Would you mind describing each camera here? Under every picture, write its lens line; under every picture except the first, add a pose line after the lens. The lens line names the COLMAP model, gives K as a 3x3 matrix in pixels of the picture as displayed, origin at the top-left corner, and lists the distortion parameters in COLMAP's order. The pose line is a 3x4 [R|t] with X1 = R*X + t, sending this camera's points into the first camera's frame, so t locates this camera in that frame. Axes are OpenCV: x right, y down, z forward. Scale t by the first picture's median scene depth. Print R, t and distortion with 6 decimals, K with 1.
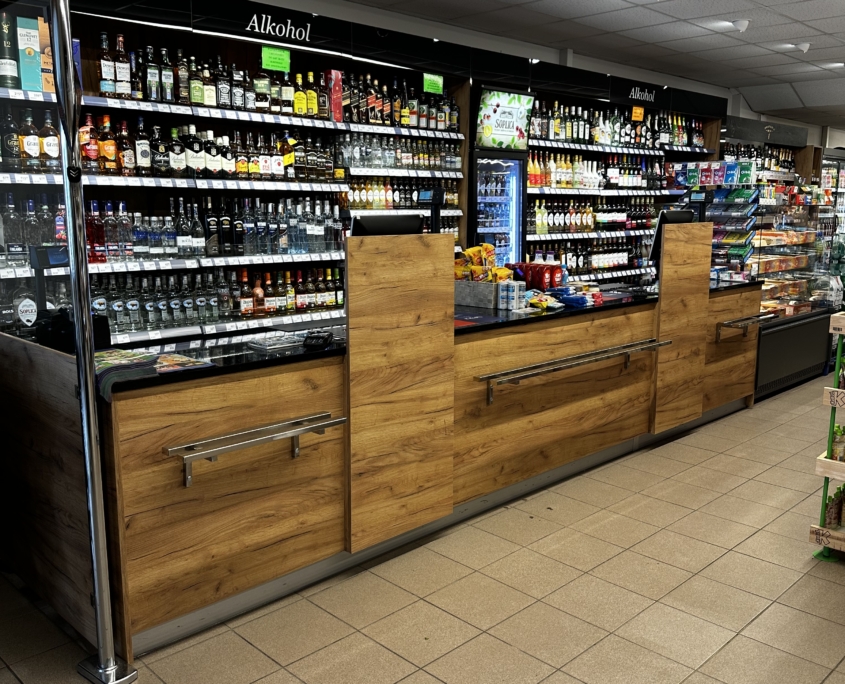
lens RADIAL K [[778.4, 0, 422.5], [0, 778.4, 342.0], [0, 0, 1]] dist [0.142763, -0.307169]
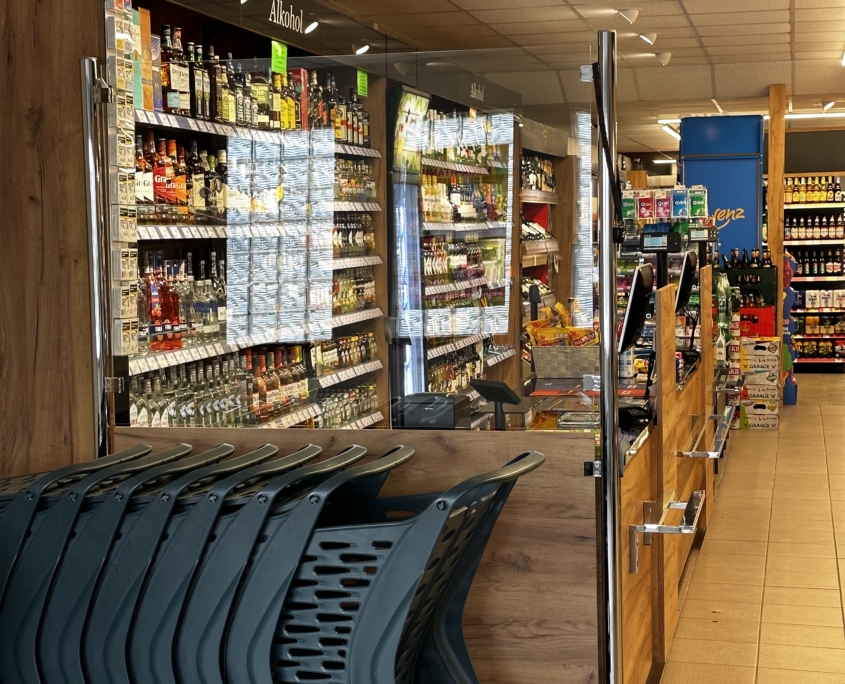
lens RADIAL K [[1538.6, 0, 422.5], [0, 1538.6, 342.0], [0, 0, 1]] dist [0.004050, 0.022283]
pose [[0.851905, -0.056175, 0.520675, -0.642180], [0.109398, 0.991385, -0.072033, 0.009176], [-0.512143, 0.118326, 0.850711, -0.174303]]
